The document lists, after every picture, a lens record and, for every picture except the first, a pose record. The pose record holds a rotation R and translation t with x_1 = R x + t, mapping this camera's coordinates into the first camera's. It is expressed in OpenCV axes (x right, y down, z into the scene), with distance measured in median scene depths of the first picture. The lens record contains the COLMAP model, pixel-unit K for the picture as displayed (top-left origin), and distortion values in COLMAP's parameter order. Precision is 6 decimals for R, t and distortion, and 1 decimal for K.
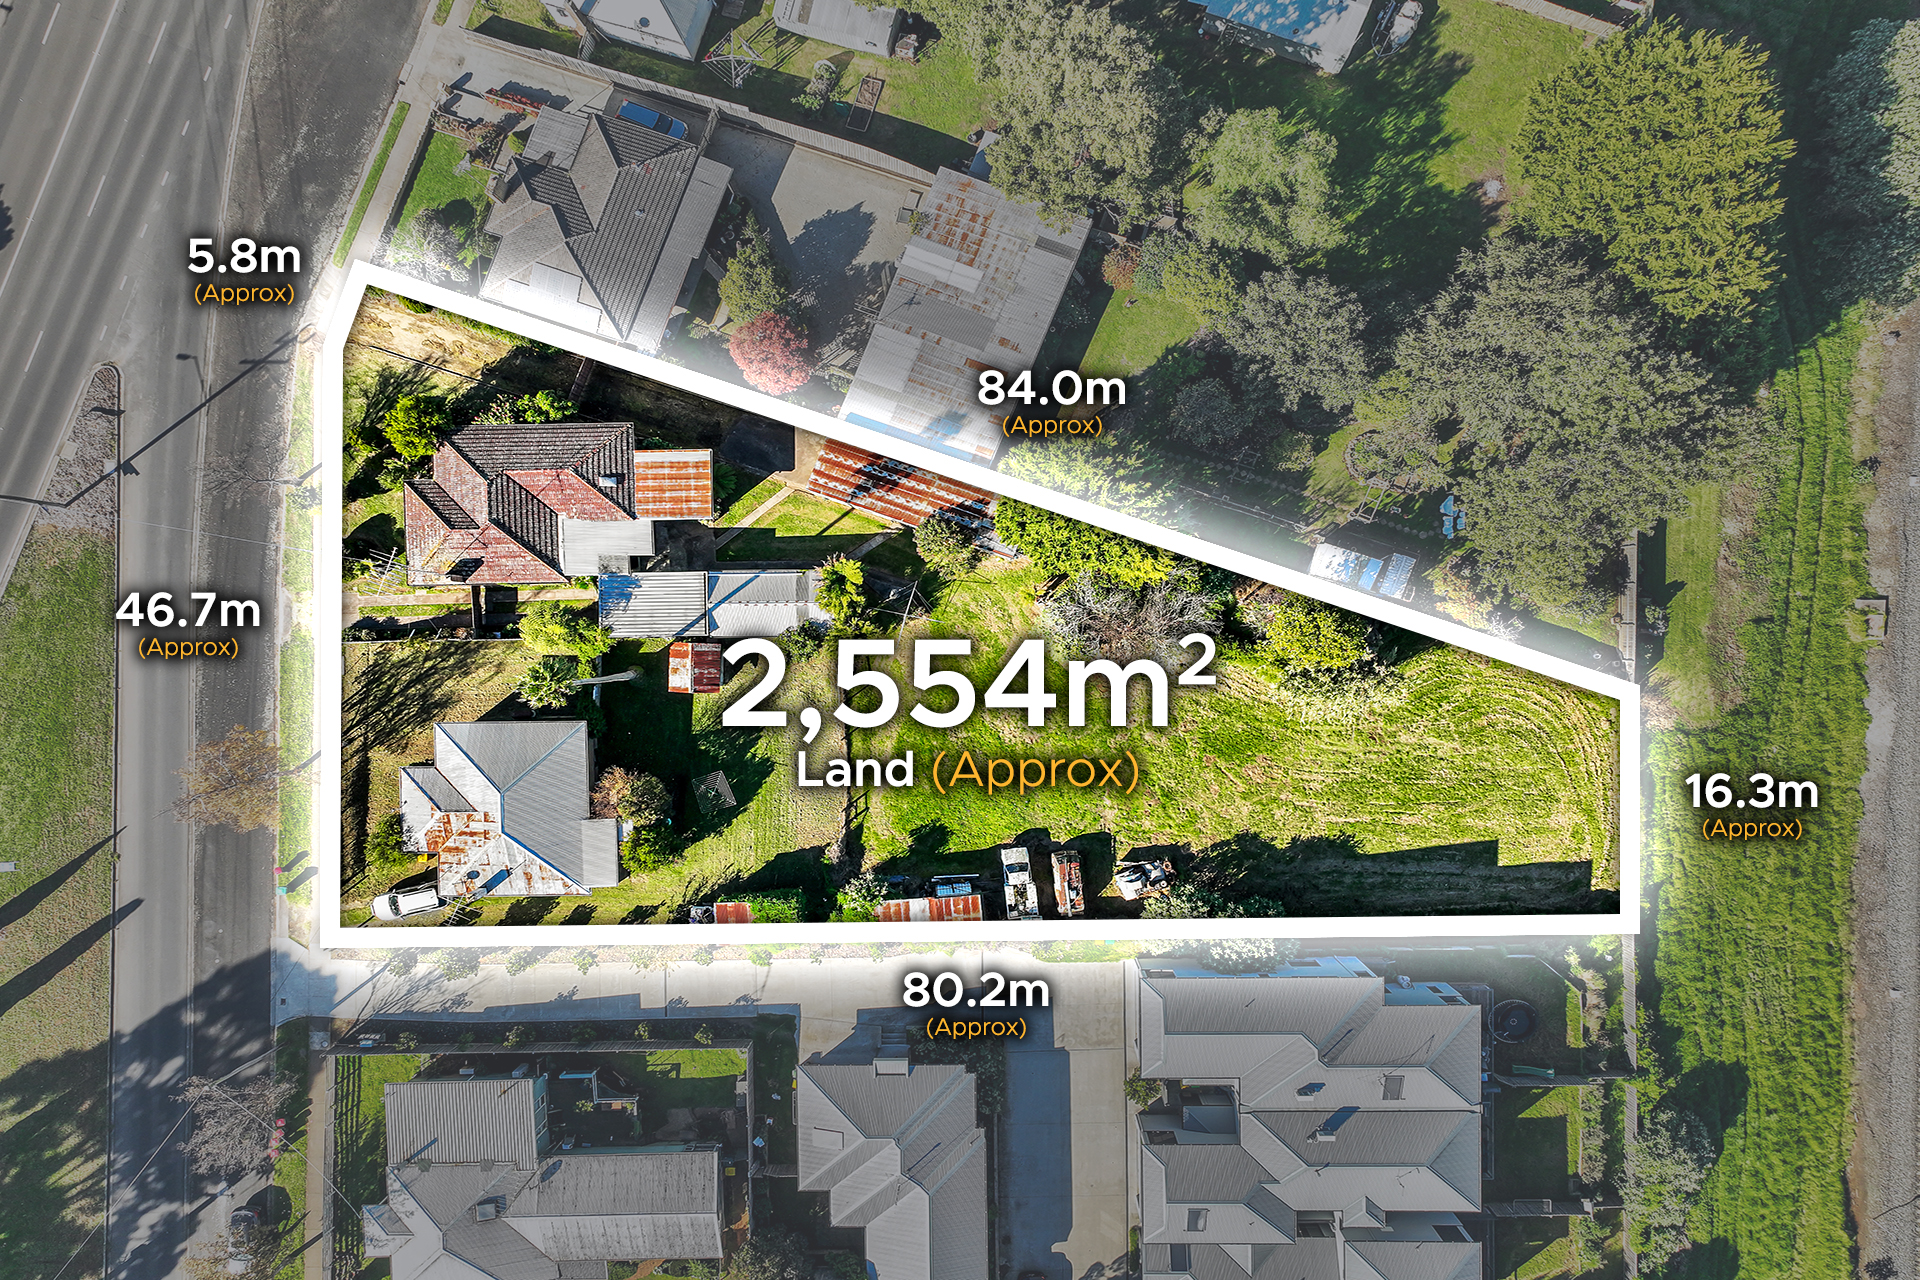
lens RADIAL K [[1330.1, 0, 958.2], [0, 1330.1, 626.4], [0, 0, 1]] dist [0.006049, 0.016038]
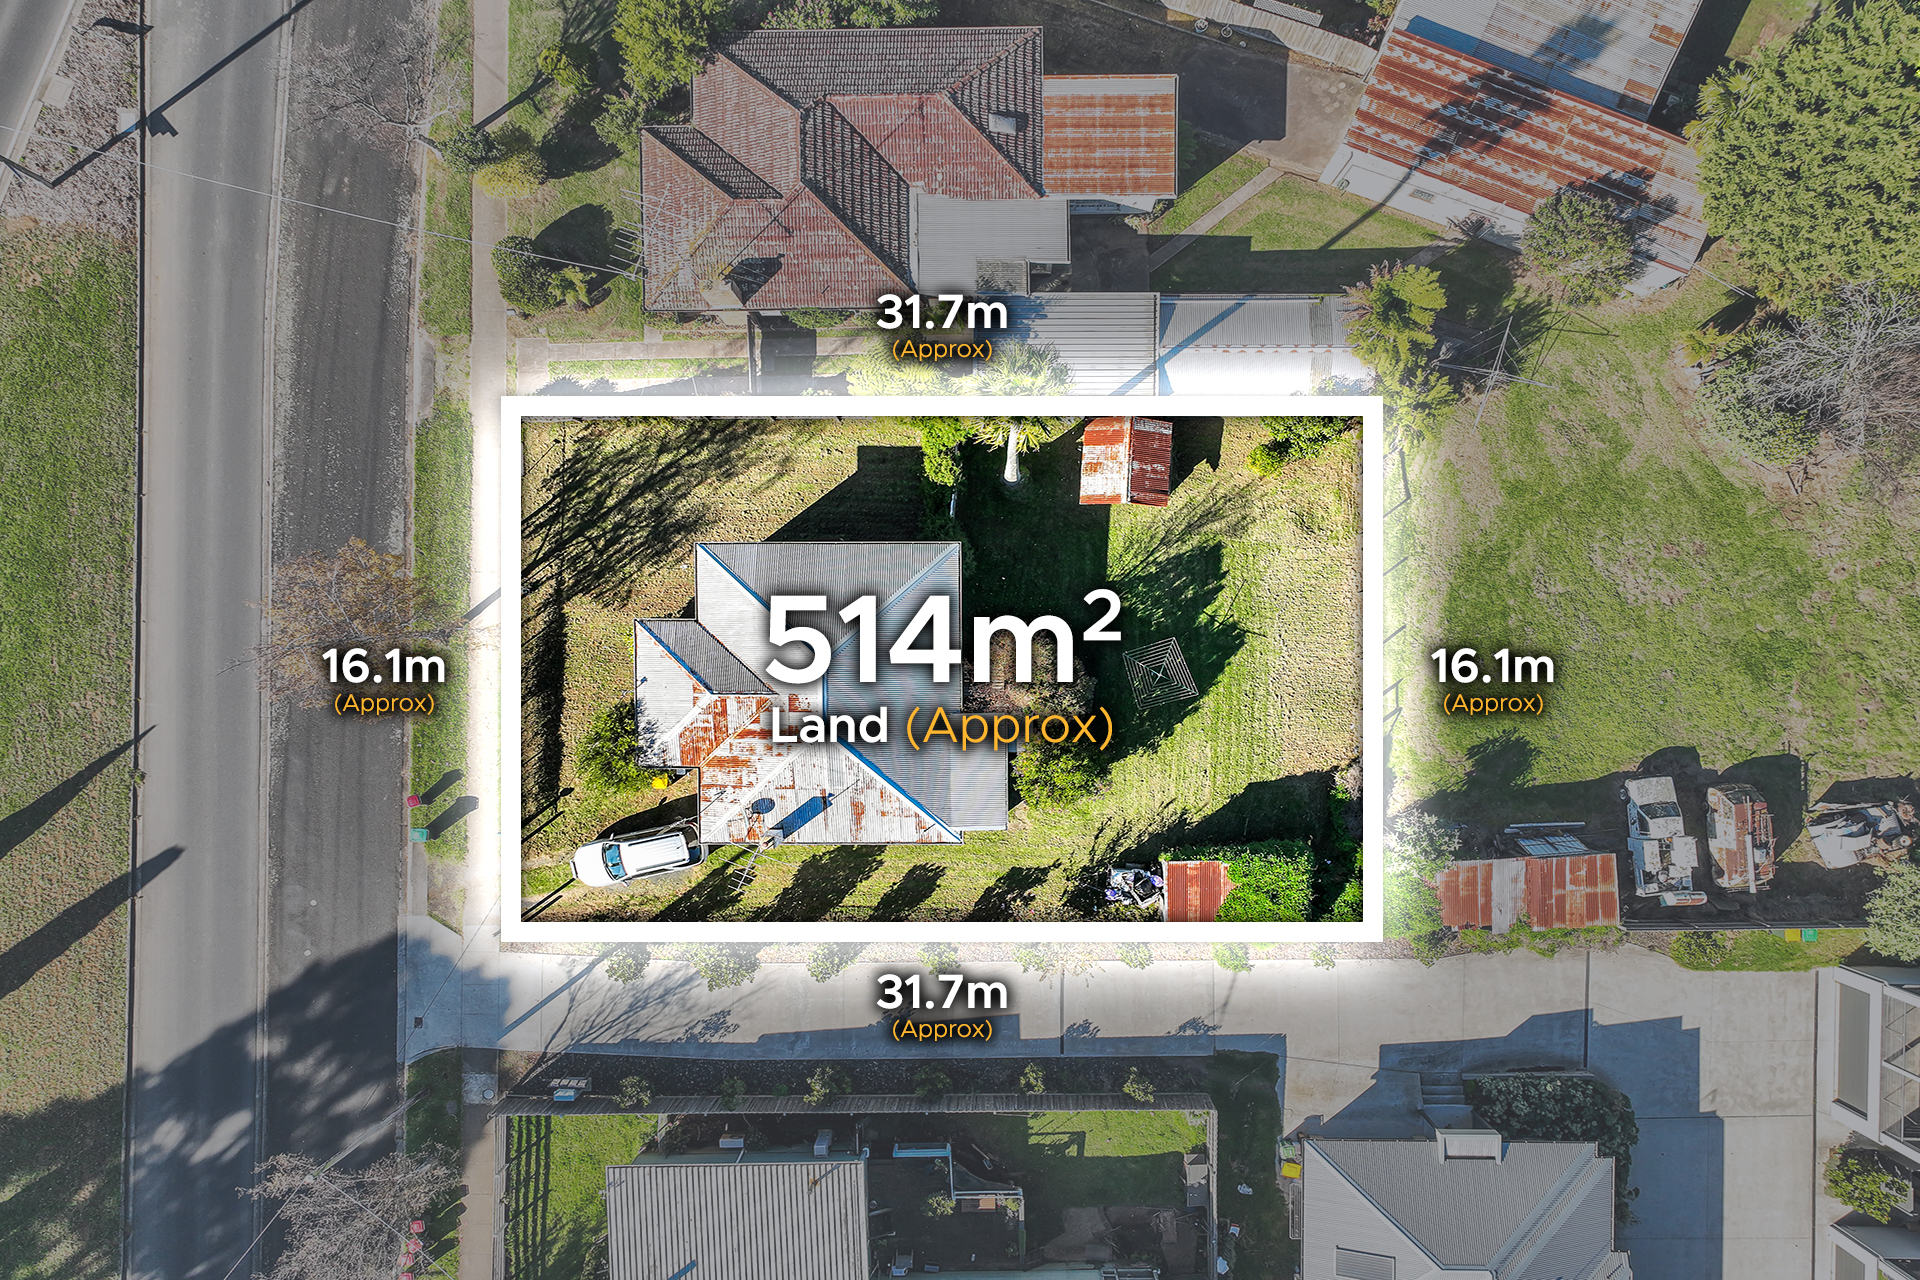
lens RADIAL K [[1330.1, 0, 963.6], [0, 1330.1, 658.9], [0, 0, 1]] dist [0.006049, 0.016038]
pose [[0.999909, 0.010925, 0.007952, -0.270292], [-0.010999, 0.999896, 0.009304, 0.111488], [-0.007849, -0.009390, 0.999925, 0.406806]]
